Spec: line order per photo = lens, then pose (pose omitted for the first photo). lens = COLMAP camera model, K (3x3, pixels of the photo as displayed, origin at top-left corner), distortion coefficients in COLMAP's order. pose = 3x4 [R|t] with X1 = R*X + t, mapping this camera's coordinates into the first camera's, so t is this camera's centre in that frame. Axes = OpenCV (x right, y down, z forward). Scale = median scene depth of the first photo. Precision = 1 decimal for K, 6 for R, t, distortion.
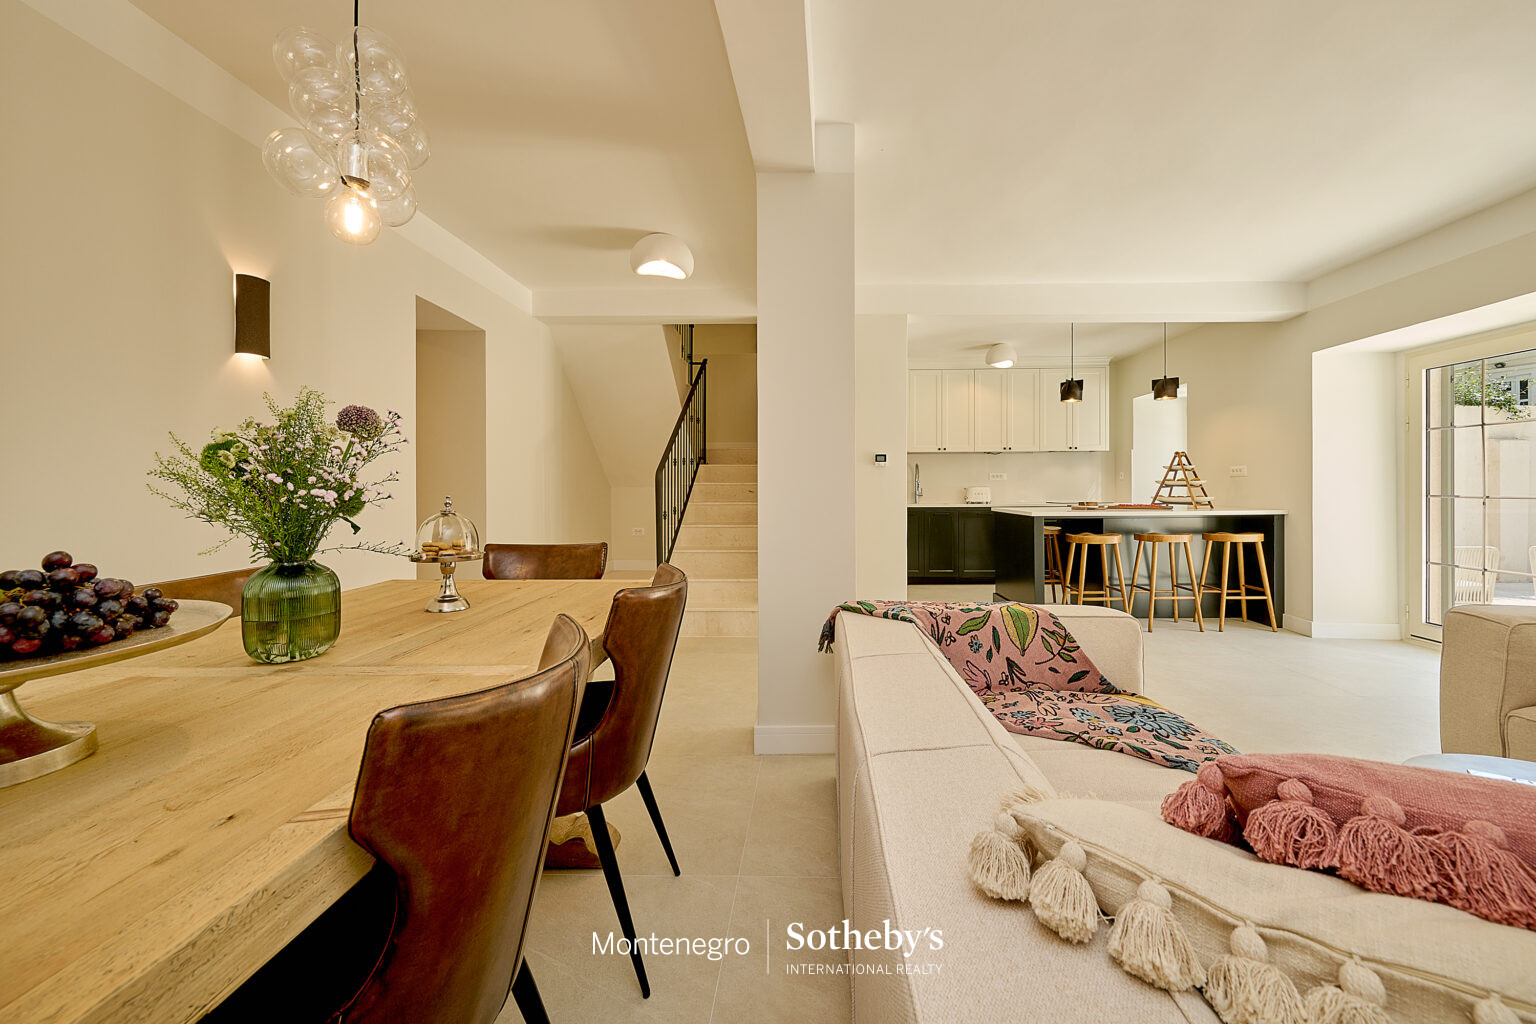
lens RADIAL K [[609.1, 0, 801.6], [0, 609.1, 493.4], [0, 0, 1]] dist [-0.000259, -0.000412]
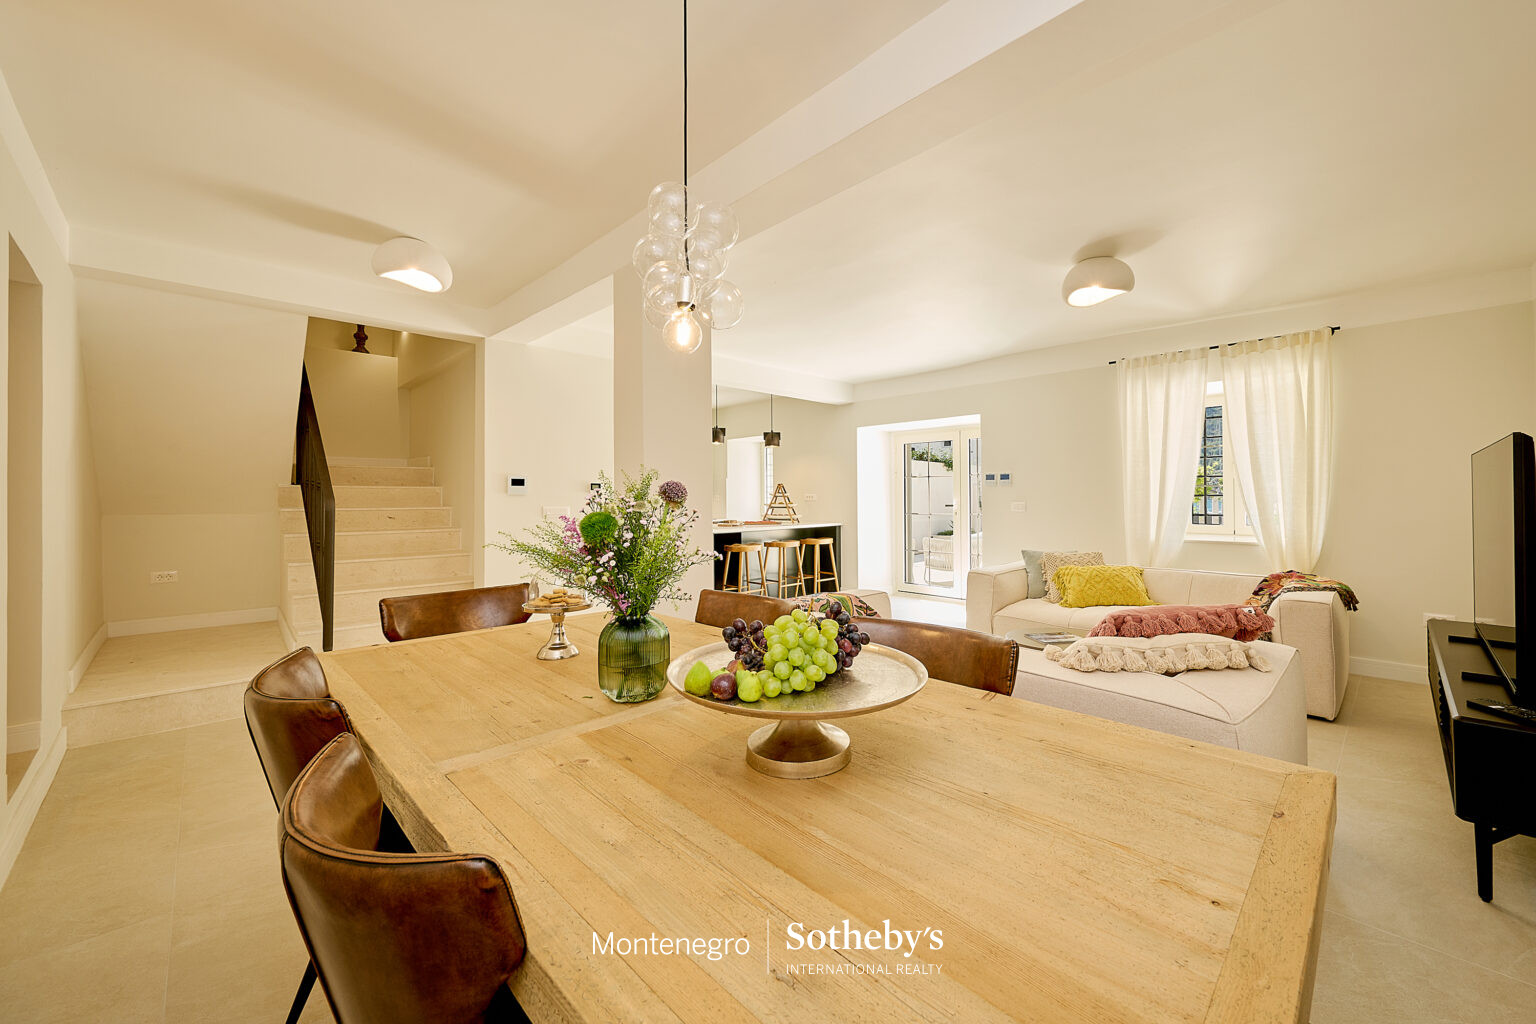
lens RADIAL K [[609.1, 0, 771.7], [0, 609.1, 497.9], [0, 0, 1]] dist [-0.000259, -0.000412]
pose [[0.702519, -0.004404, 0.711652, -0.452051], [0.010285, 0.999939, -0.003964, -0.031739], [-0.711591, 0.010104, 0.702521, -0.002251]]
